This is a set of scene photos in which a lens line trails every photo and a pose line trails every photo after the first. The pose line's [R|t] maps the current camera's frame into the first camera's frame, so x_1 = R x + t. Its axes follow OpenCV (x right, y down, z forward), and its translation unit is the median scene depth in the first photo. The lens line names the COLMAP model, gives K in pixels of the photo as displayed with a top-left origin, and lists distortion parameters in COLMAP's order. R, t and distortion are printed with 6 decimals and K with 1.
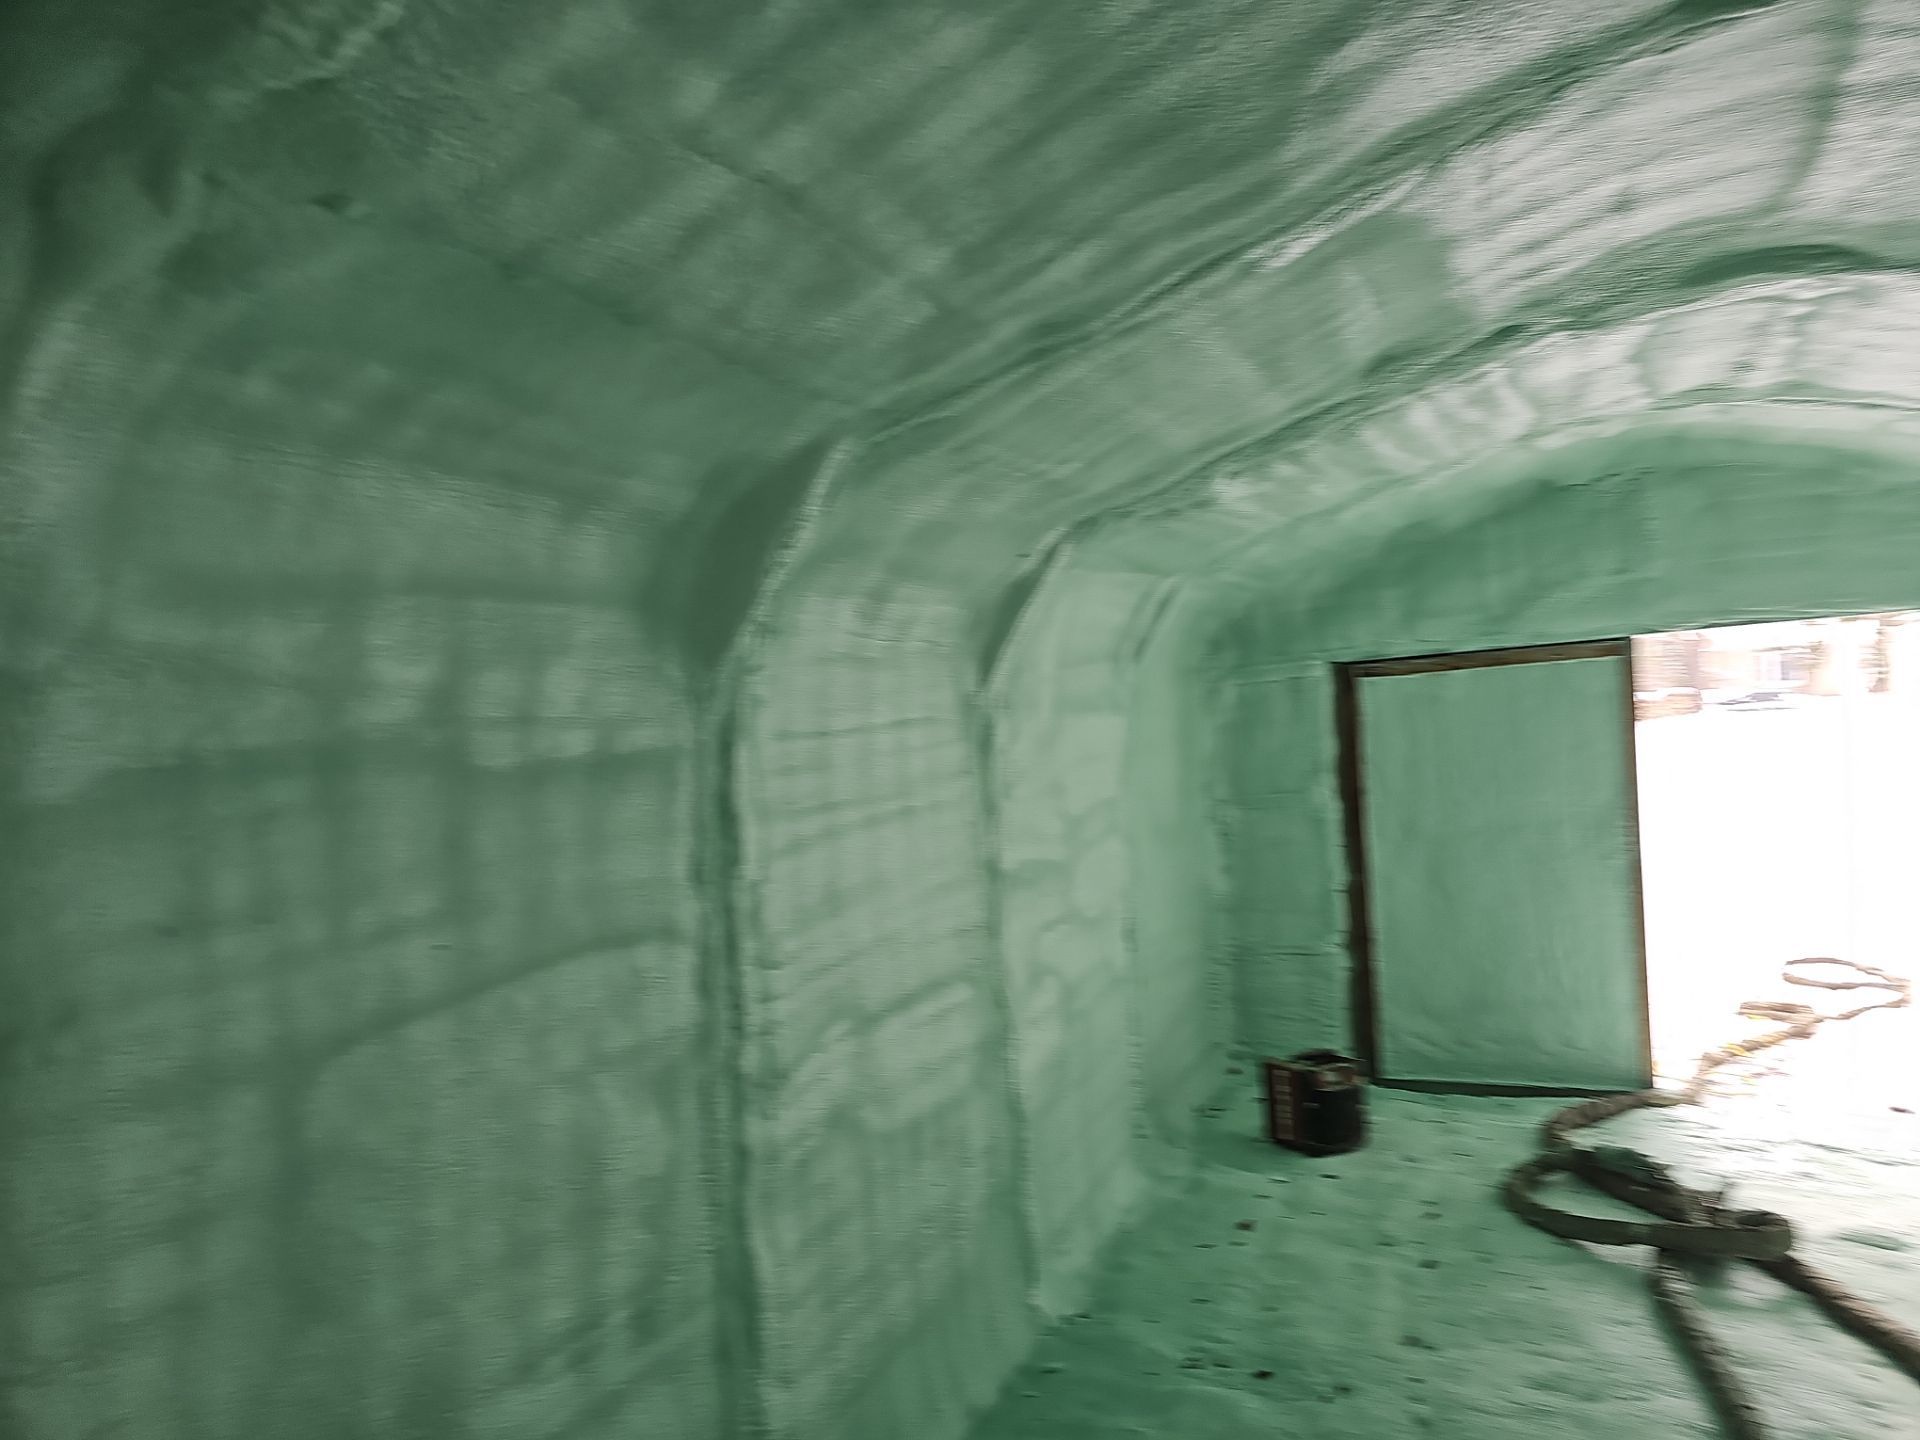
lens RADIAL K [[1263.8, 0, 990.9], [0, 1263.8, 758.8], [0, 0, 1]] dist [0.079081, -0.059007]
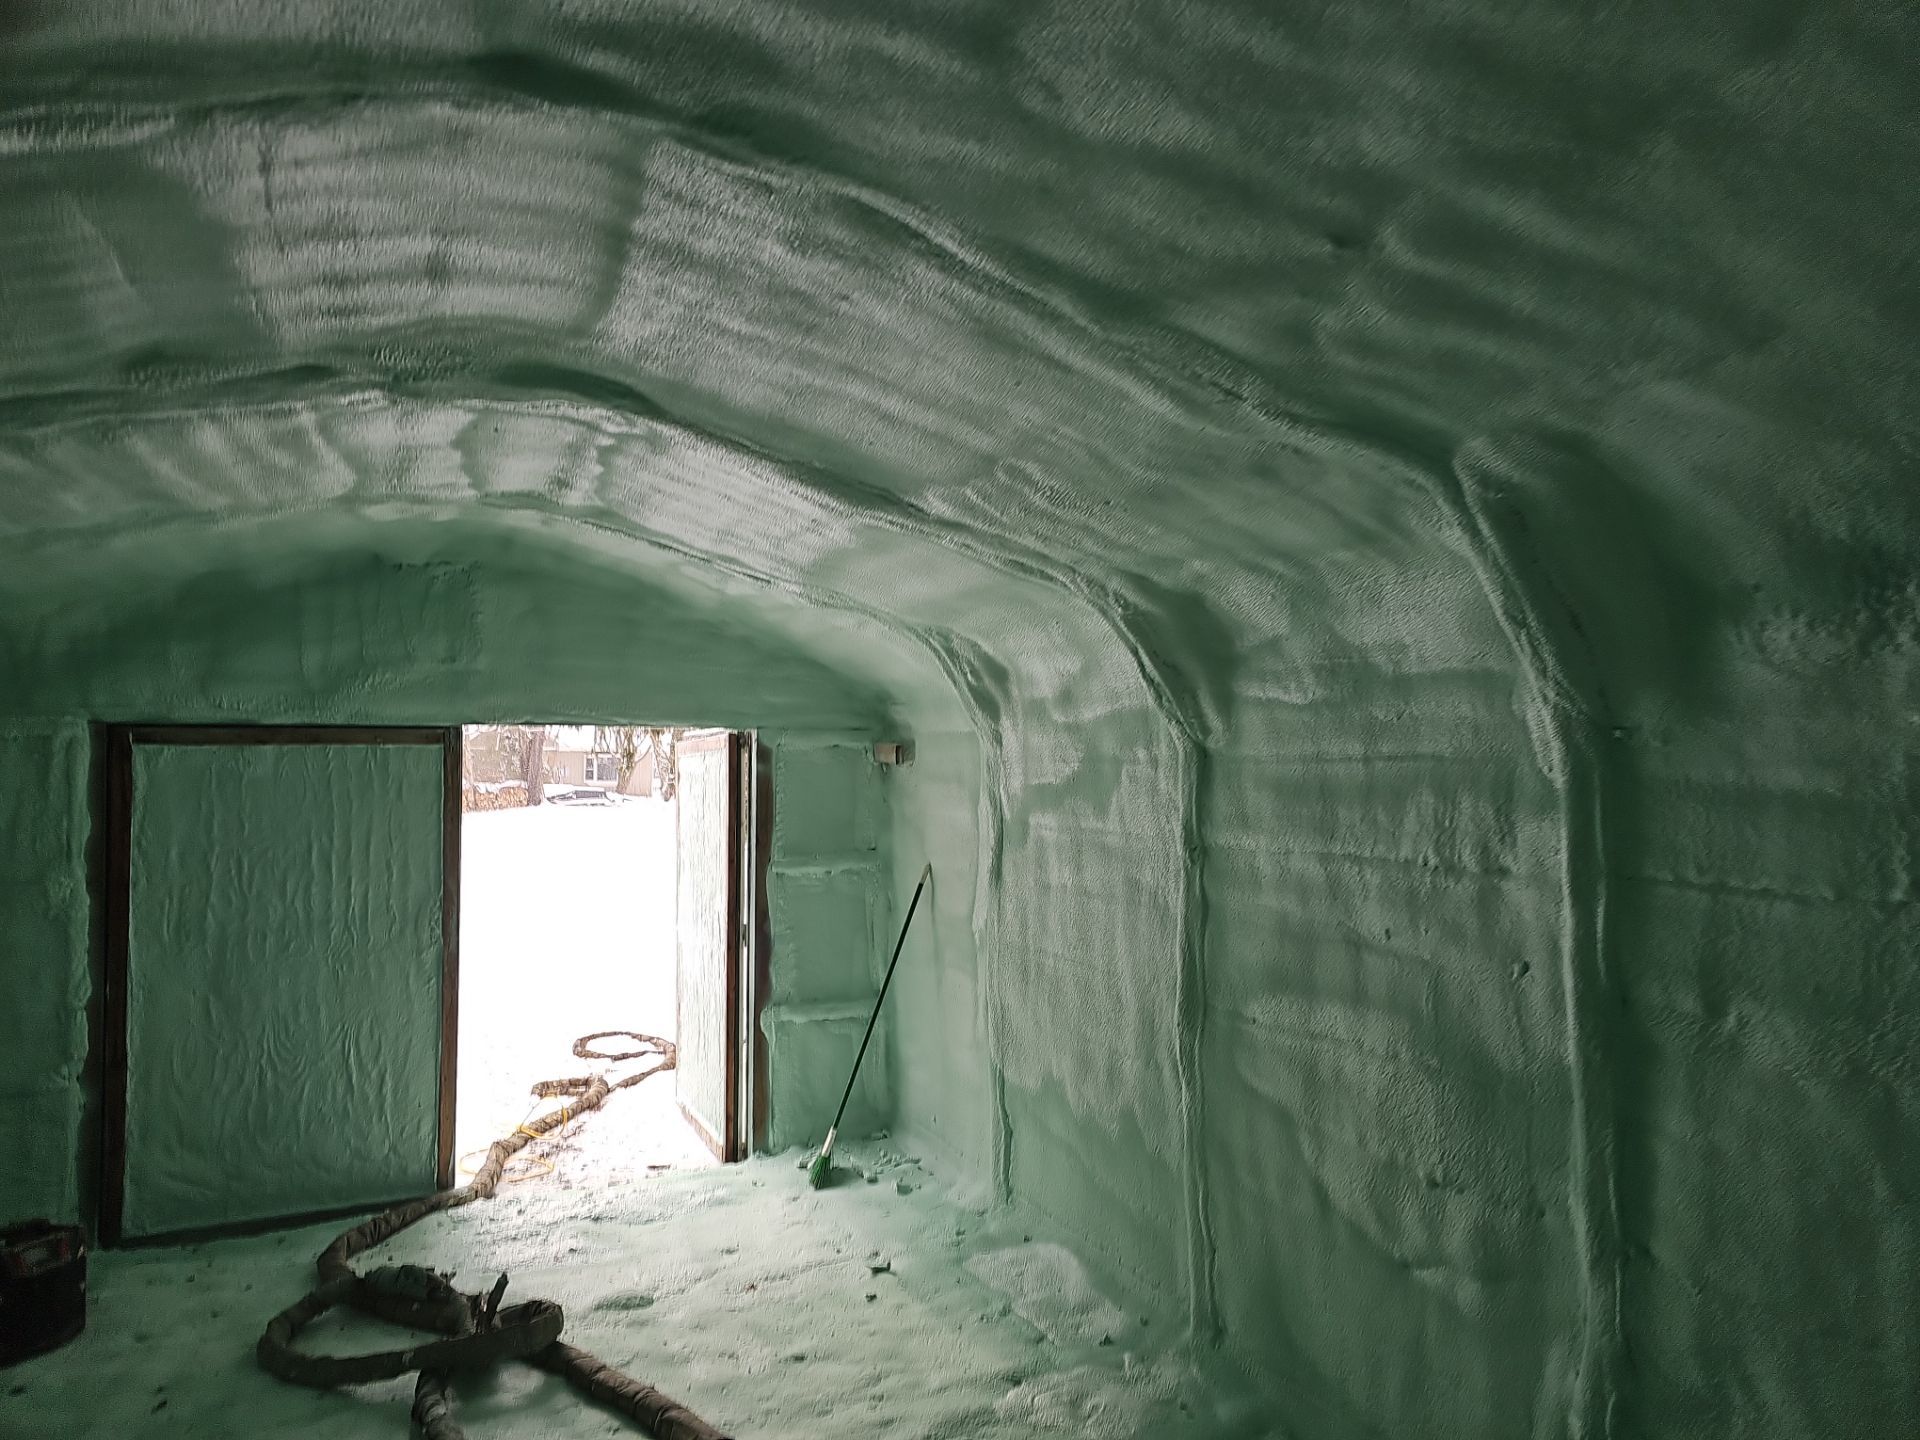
lens RADIAL K [[1263.8, 0, 990.9], [0, 1263.8, 758.8], [0, 0, 1]] dist [0.079081, -0.059007]
pose [[0.662961, 0.076247, 0.744761, 0.044340], [-0.025824, 0.996537, -0.079036, -0.002858], [-0.748209, 0.033165, 0.662634, 0.041519]]
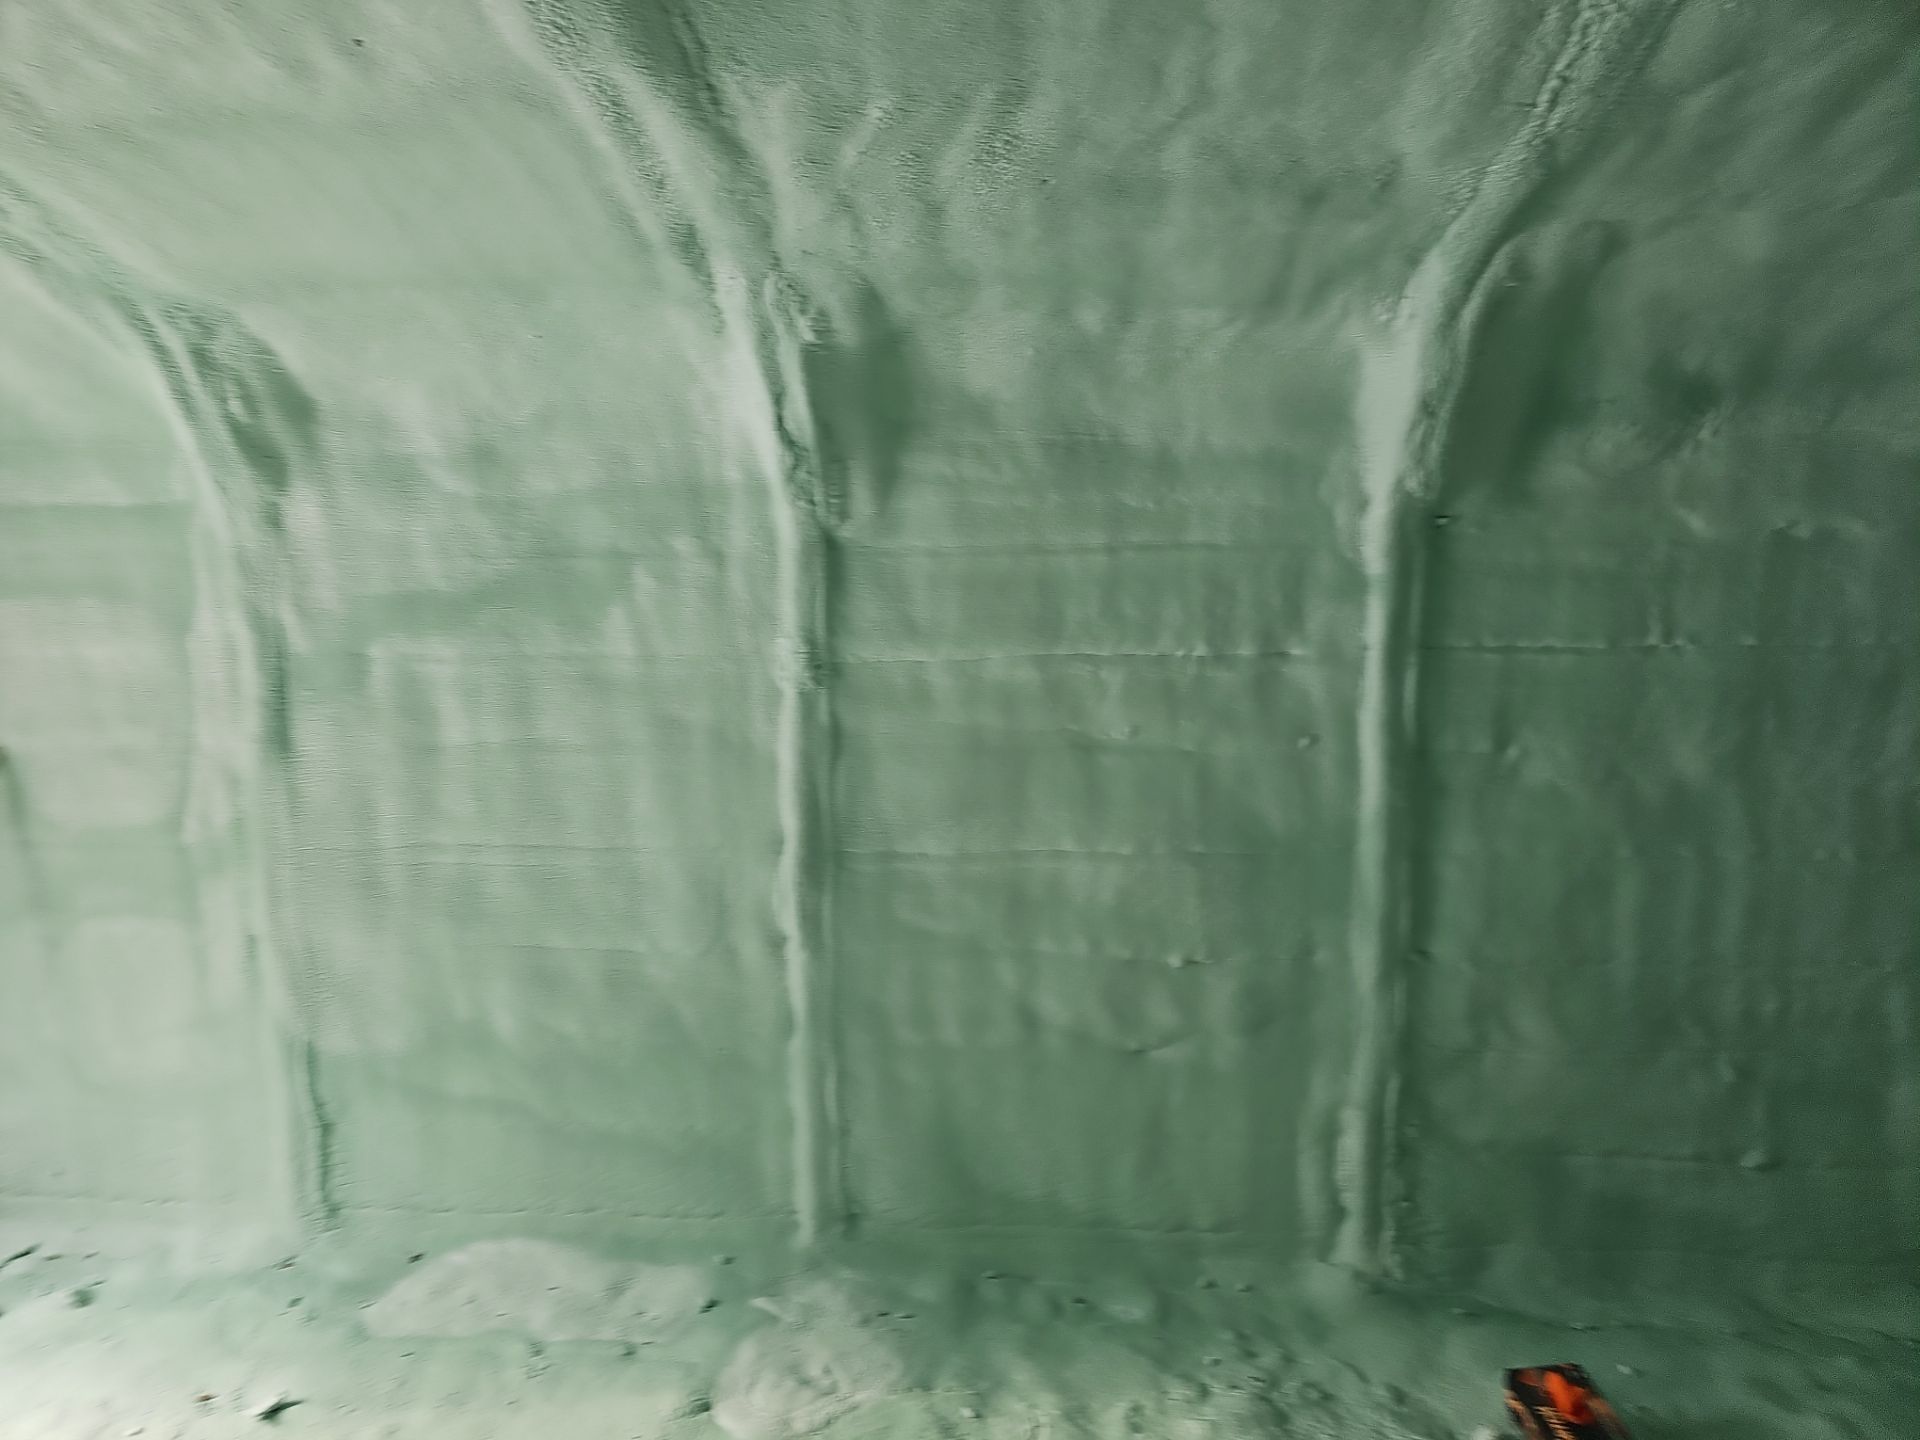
lens RADIAL K [[1246.3, 0, 968.2], [0, 1246.3, 743.8], [0, 0, 1]] dist [0.070081, -0.057754]
pose [[-0.309611, -0.045709, 0.949764, 0.112066], [0.061609, 0.995781, 0.068007, -0.012038], [-0.948865, 0.079570, -0.305488, 0.624840]]
